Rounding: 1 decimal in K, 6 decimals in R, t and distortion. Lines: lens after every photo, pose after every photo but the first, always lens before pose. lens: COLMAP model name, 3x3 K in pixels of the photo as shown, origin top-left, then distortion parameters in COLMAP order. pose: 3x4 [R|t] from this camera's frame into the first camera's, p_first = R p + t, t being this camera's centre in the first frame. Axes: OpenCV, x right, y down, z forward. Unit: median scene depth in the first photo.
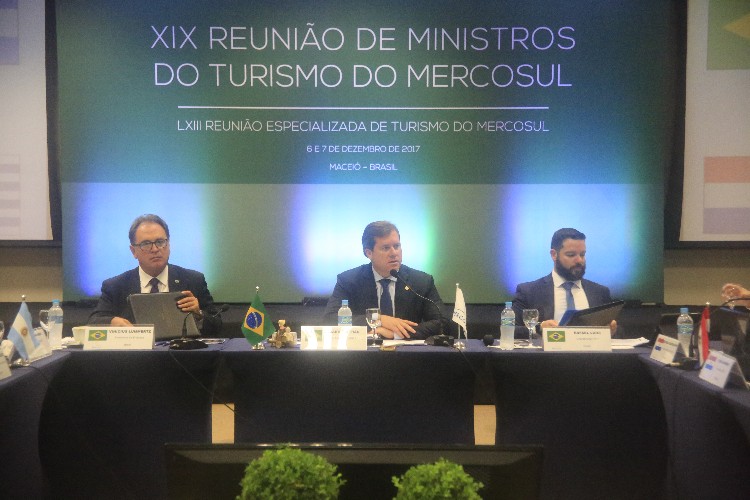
lens RADIAL K [[1326.3, 0, 369.0], [0, 1326.3, 247.4], [0, 0, 1]] dist [0.297988, 0.000000]
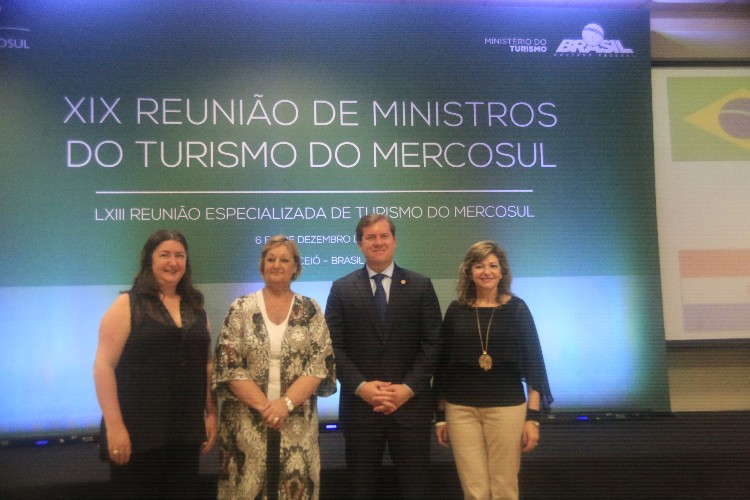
lens RADIAL K [[846.9, 0, 377.6], [0, 846.9, 234.9], [0, 0, 1]] dist [0.042546, 0.000000]
pose [[0.990348, -0.012361, 0.138053, -0.044301], [0.032428, 0.989035, -0.144074, 0.001390], [-0.134758, 0.147160, 0.979890, 0.471961]]
